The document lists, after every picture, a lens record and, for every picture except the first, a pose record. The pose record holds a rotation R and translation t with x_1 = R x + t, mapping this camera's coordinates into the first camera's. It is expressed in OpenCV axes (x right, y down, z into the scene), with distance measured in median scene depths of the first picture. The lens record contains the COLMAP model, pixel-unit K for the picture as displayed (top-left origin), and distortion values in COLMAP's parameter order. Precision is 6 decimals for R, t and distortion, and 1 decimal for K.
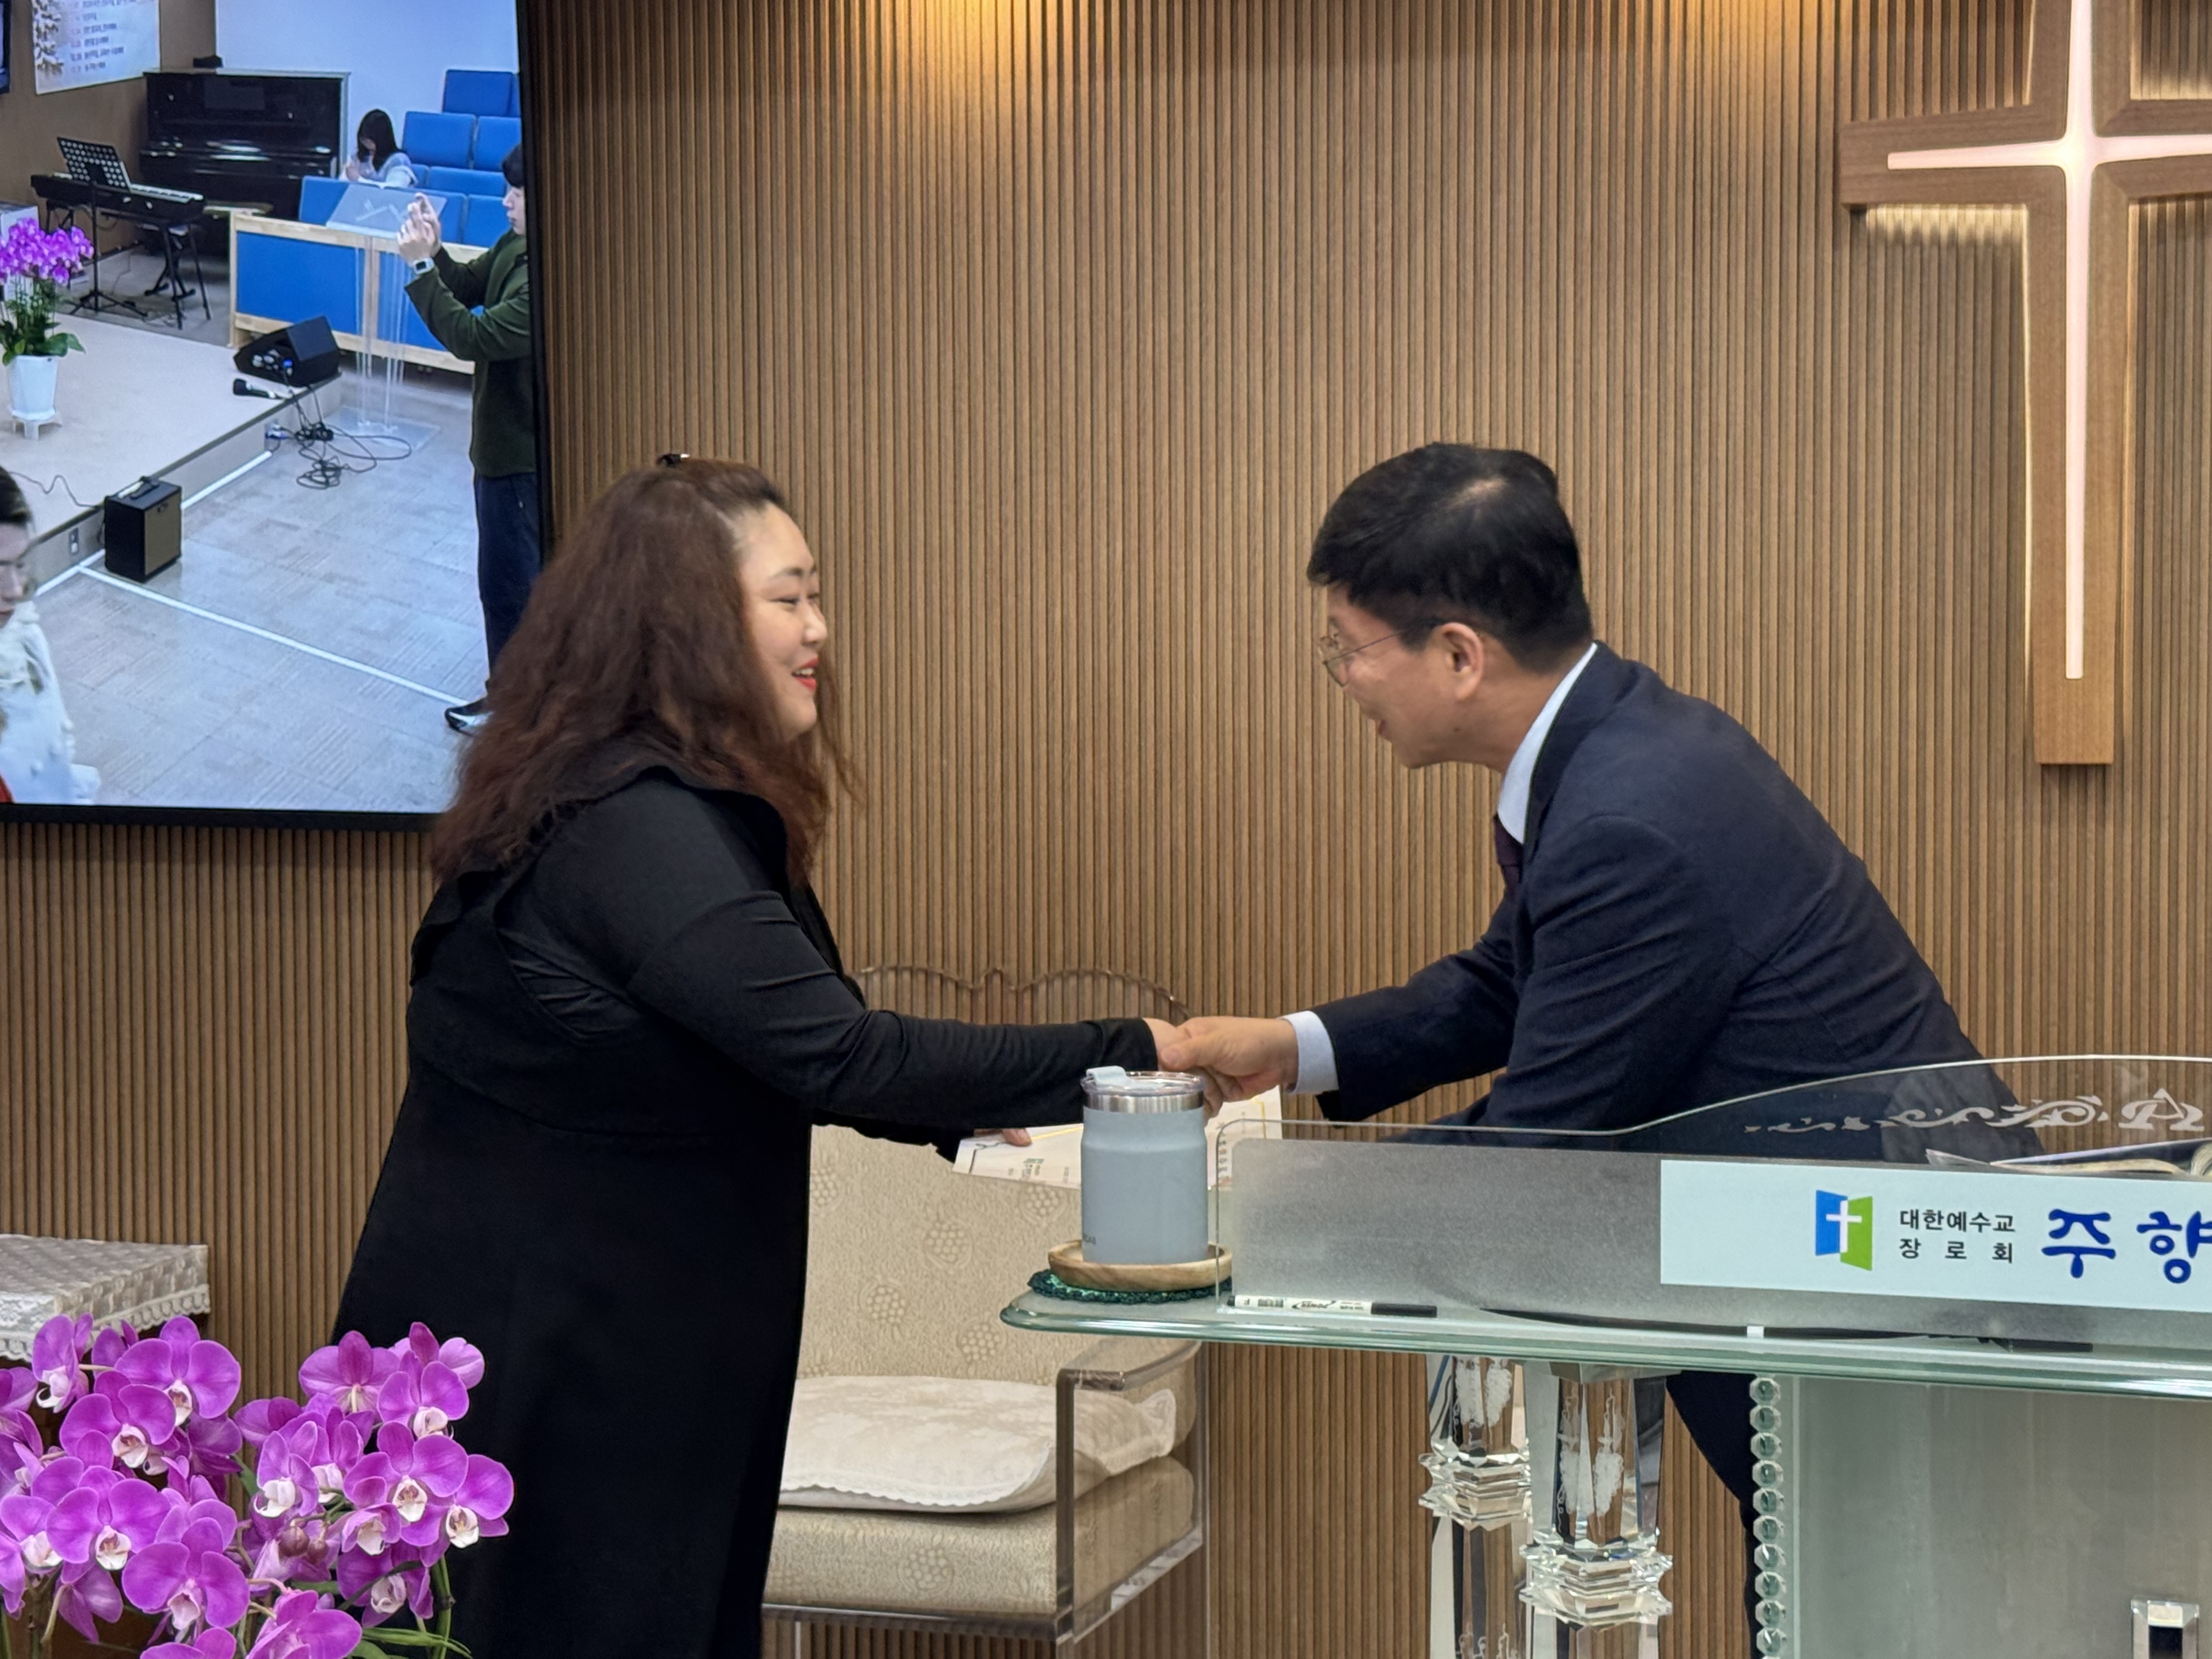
lens RADIAL K [[3771.8, 0, 1062.7], [0, 3771.8, 810.9], [0, 0, 1]] dist [0.157094, -0.194354]
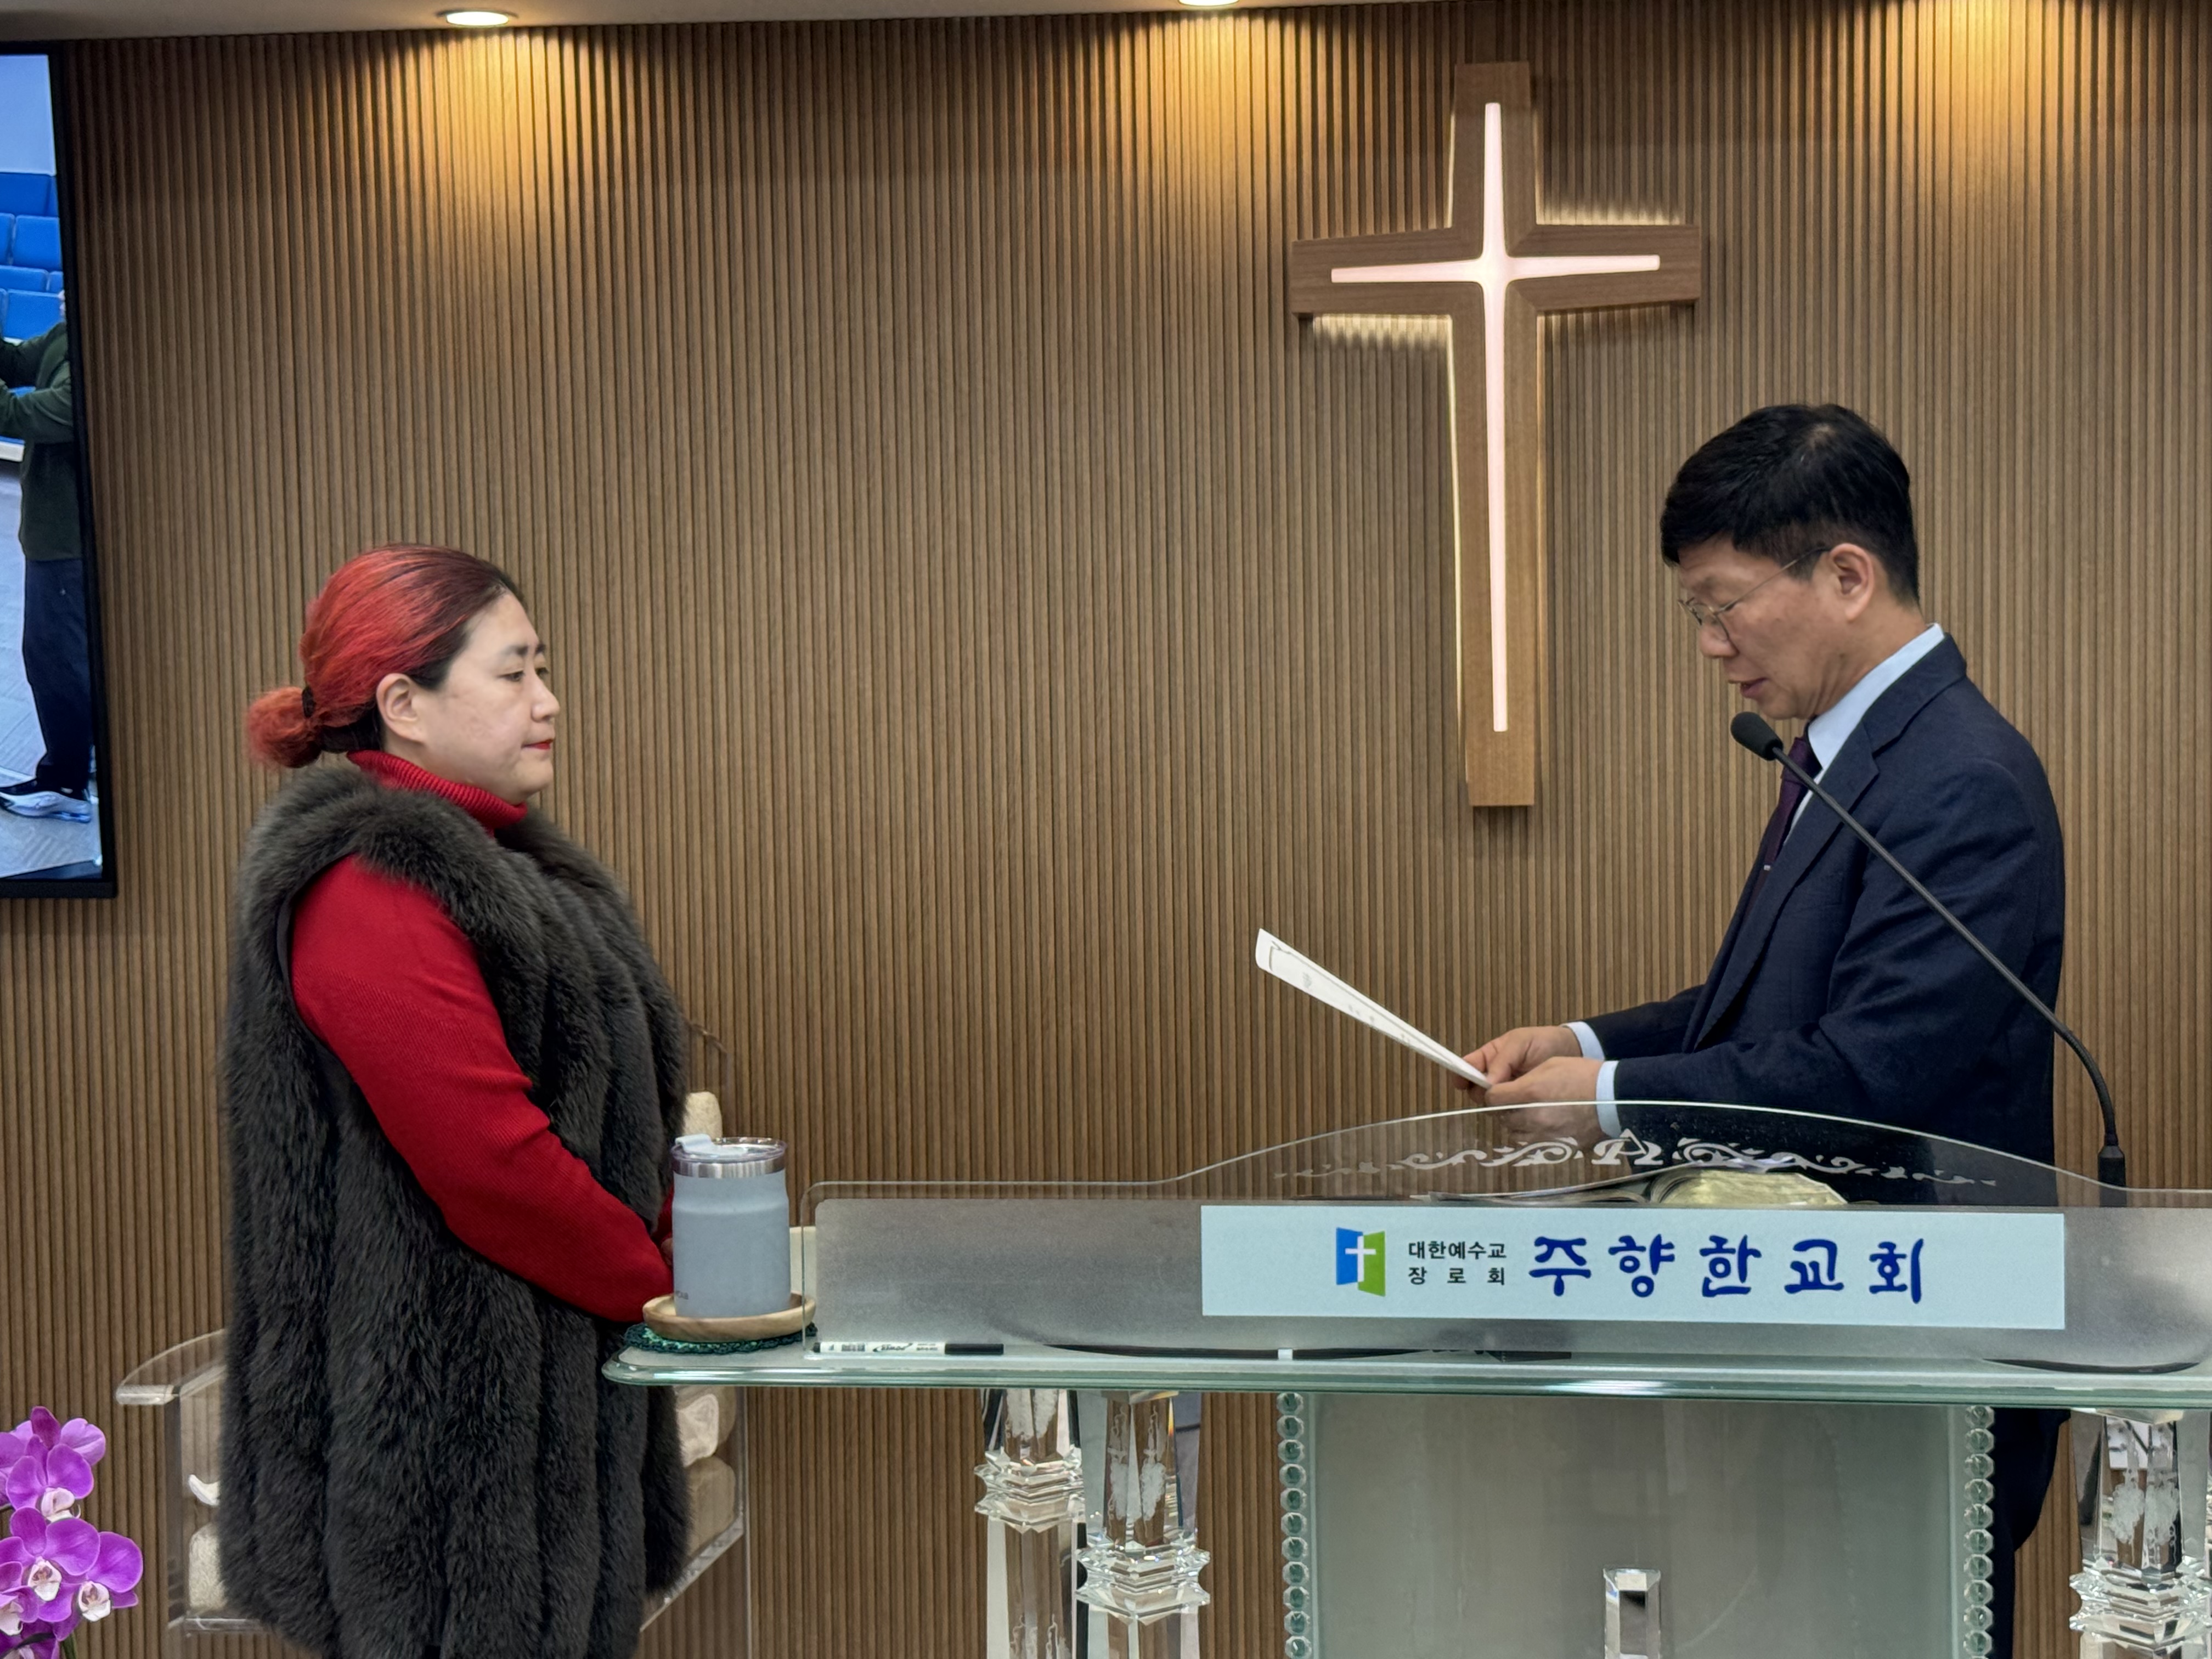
lens RADIAL K [[3466.1, 0, 1104.9], [0, 3466.1, 821.8], [0, 0, 1]] dist [0.164535, -0.259380]
pose [[0.986702, -0.021272, 0.161144, -0.032303], [0.020647, 0.999771, 0.005550, -0.026707], [-0.161225, -0.002149, 0.986915, -0.010997]]
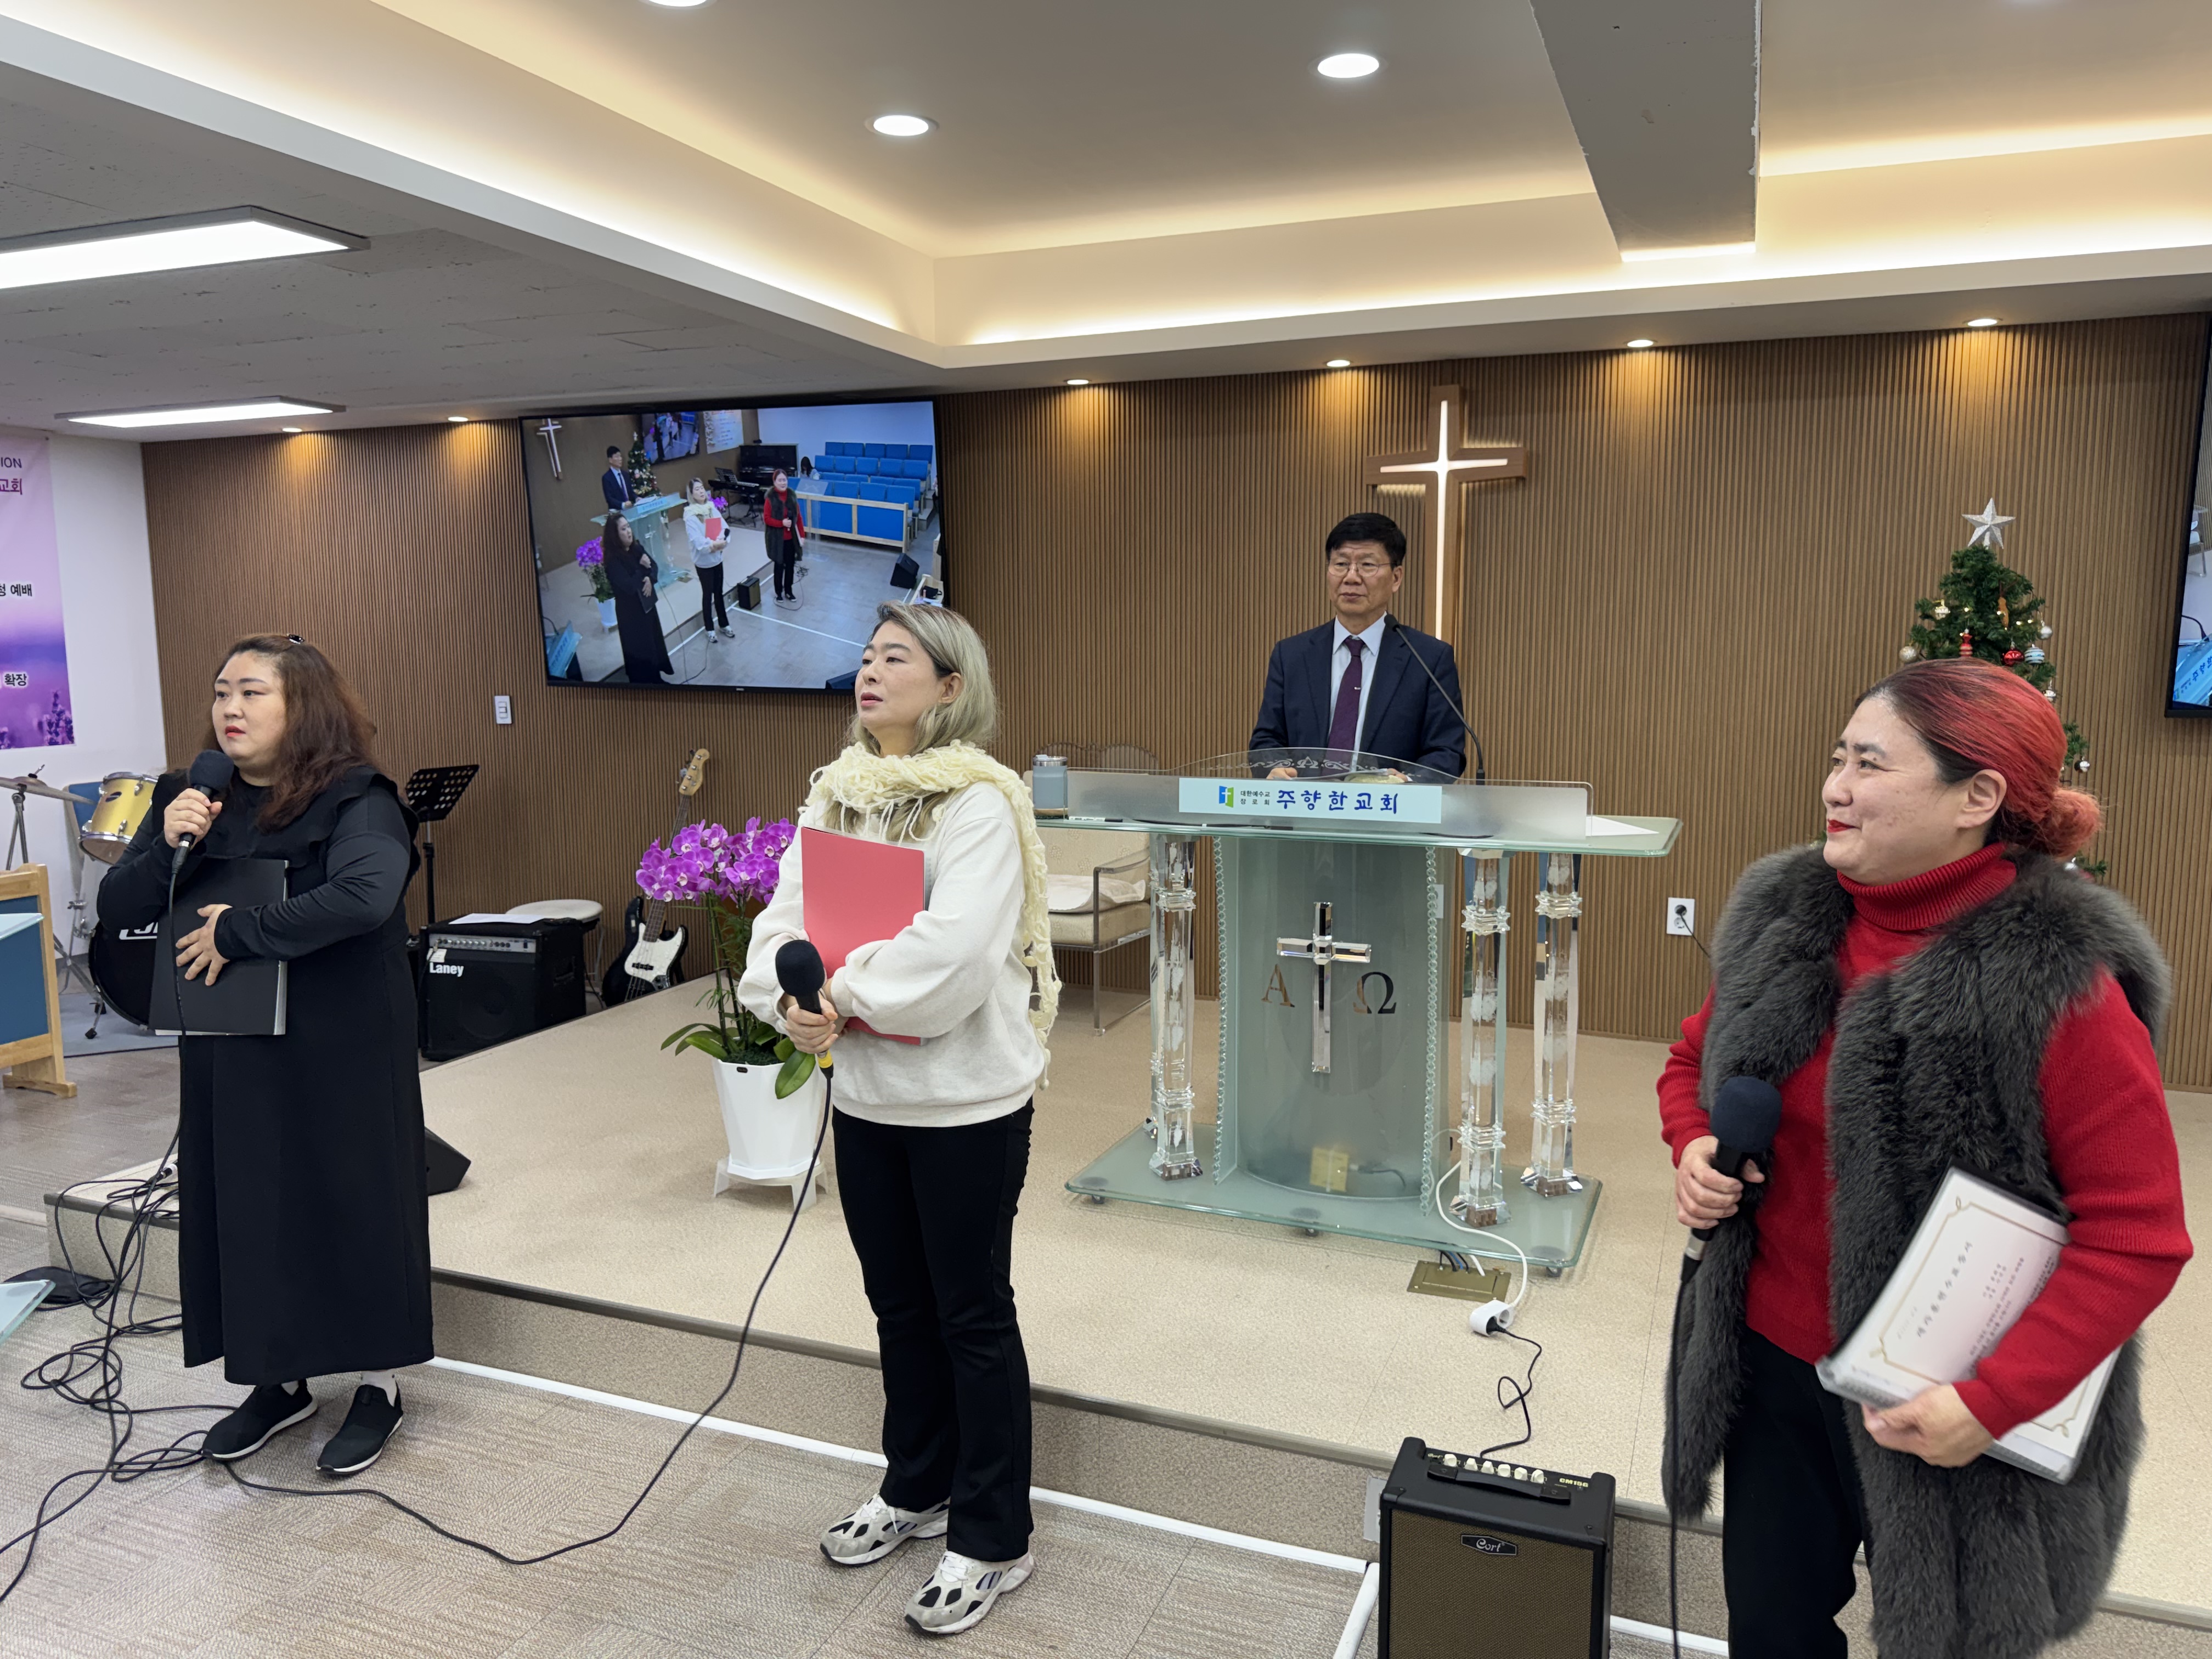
lens RADIAL K [[1596.4, 0, 1088.3], [0, 1596.4, 825.1], [0, 0, 1]] dist [0.086748, -0.000628]
pose [[0.992580, 0.013097, -0.120882, 0.243878], [-0.004171, 0.997265, 0.073797, 0.024520], [0.121518, -0.072745, 0.989920, -0.485933]]
